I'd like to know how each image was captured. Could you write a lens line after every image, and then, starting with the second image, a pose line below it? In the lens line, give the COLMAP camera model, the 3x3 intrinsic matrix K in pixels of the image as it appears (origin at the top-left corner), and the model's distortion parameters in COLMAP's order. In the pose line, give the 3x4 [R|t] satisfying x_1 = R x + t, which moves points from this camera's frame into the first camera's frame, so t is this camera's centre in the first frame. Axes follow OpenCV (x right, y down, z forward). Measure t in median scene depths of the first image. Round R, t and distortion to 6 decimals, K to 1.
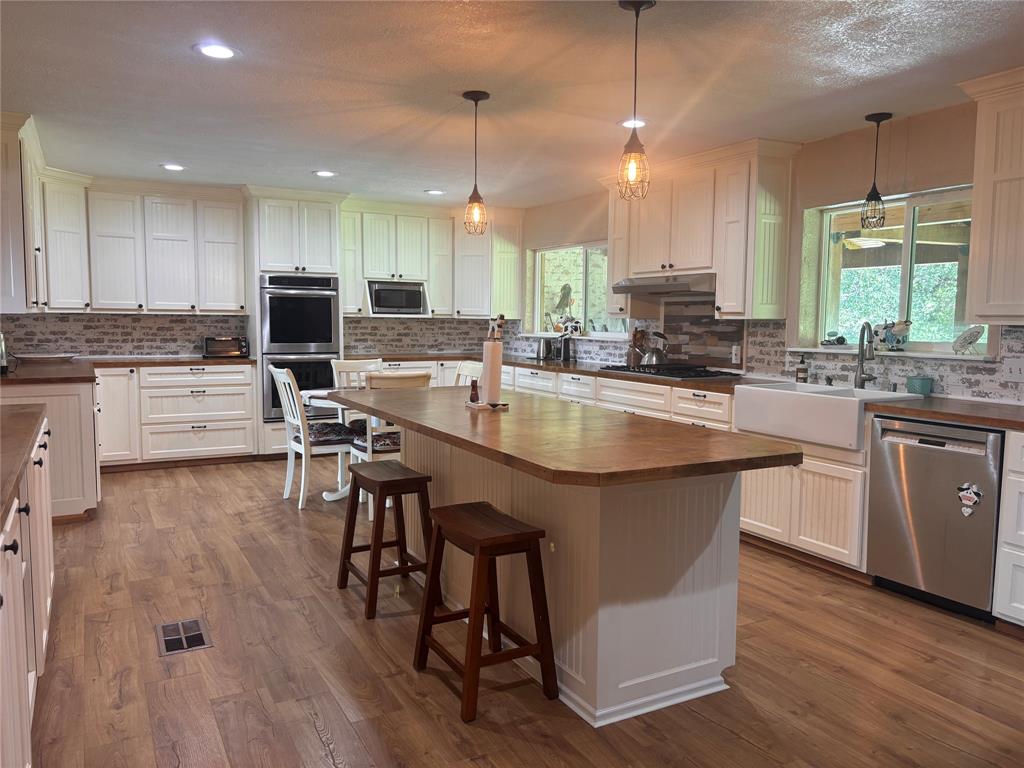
lens RADIAL K [[759.9, 0, 506.6], [0, 759.9, 385.4], [0, 0, 1]] dist [0.063790, -0.066744]
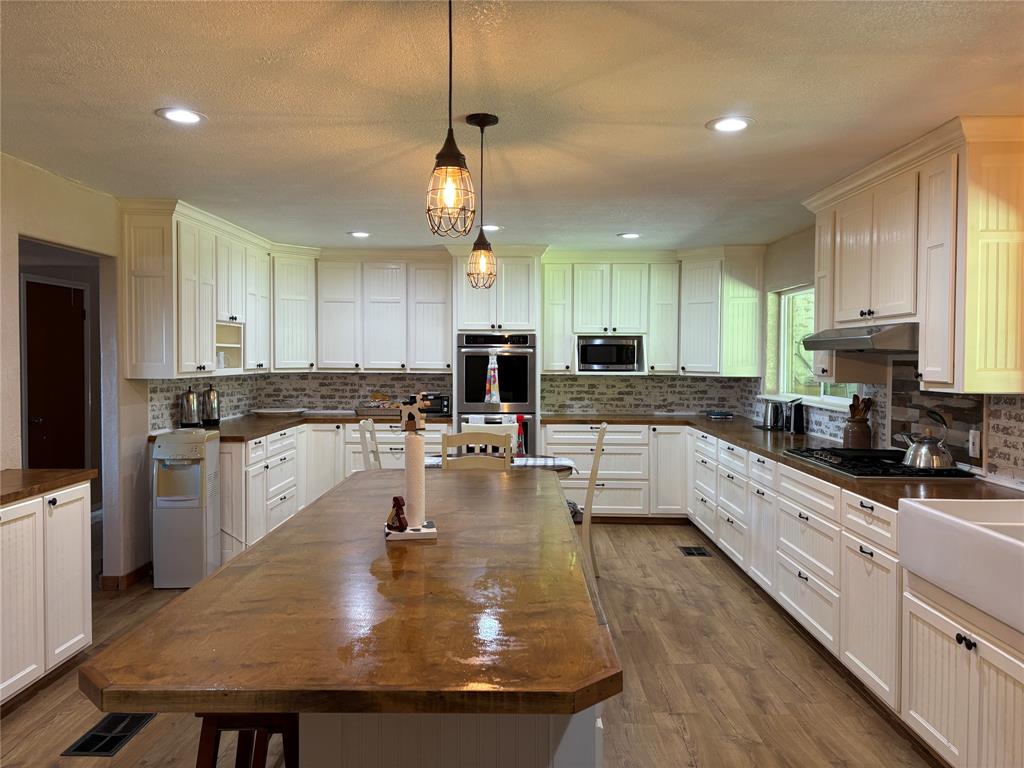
lens RADIAL K [[759.9, 0, 512.1], [0, 759.9, 382.3], [0, 0, 1]] dist [0.063790, -0.066744]
pose [[0.879129, 0.010459, -0.476469, 0.296242], [-0.039968, 0.997855, -0.051840, -0.047408], [0.474905, 0.064618, 0.877661, 0.251654]]
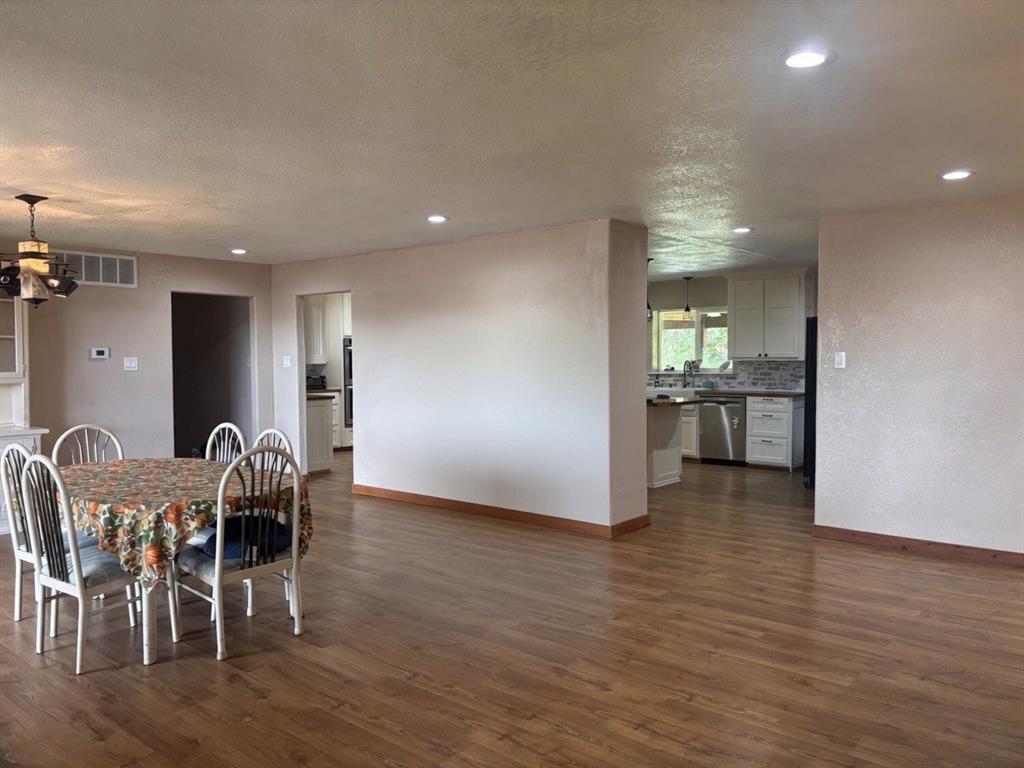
lens RADIAL K [[765.7, 0, 510.1], [0, 765.7, 389.7], [0, 0, 1]] dist [0.027296, -0.005146]
pose [[0.930504, -0.032678, 0.364820, -0.812459], [0.048812, 0.998191, -0.035088, 0.058369], [-0.363014, 0.050457, 0.930417, -0.899506]]
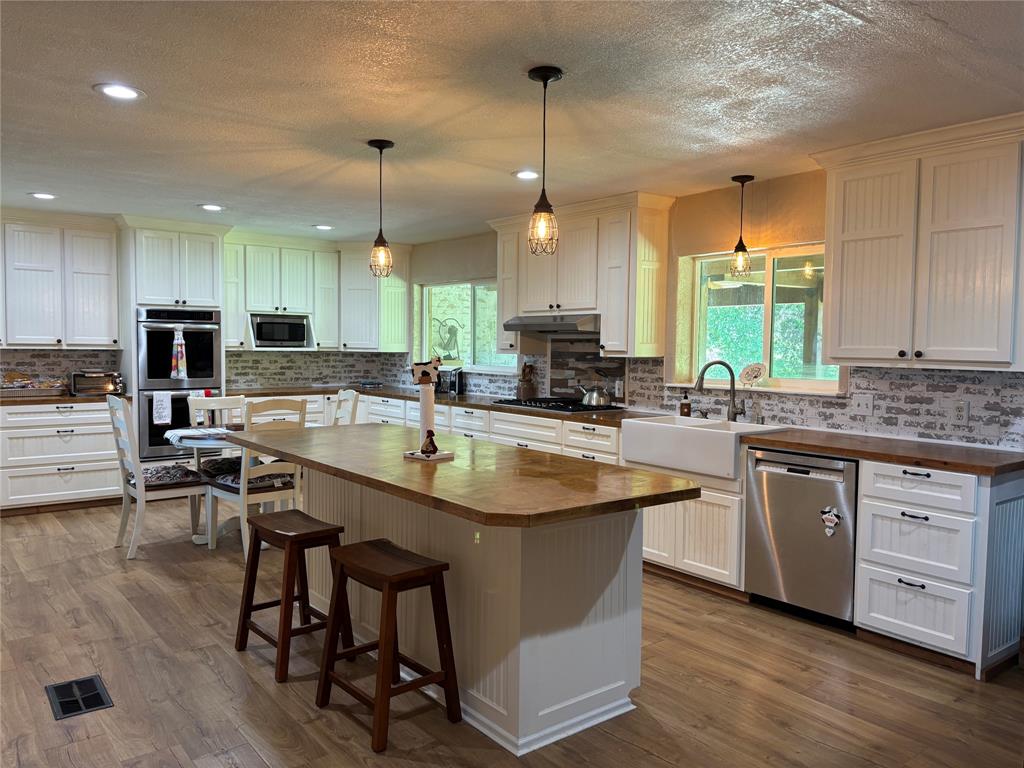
lens RADIAL K [[759.9, 0, 500.1], [0, 759.9, 386.5], [0, 0, 1]] dist [0.063790, -0.066744]
pose [[0.986817, -0.007503, 0.161668, -0.039954], [0.012744, 0.999426, -0.031402, -0.014124], [-0.161340, 0.033048, 0.986345, -0.025335]]
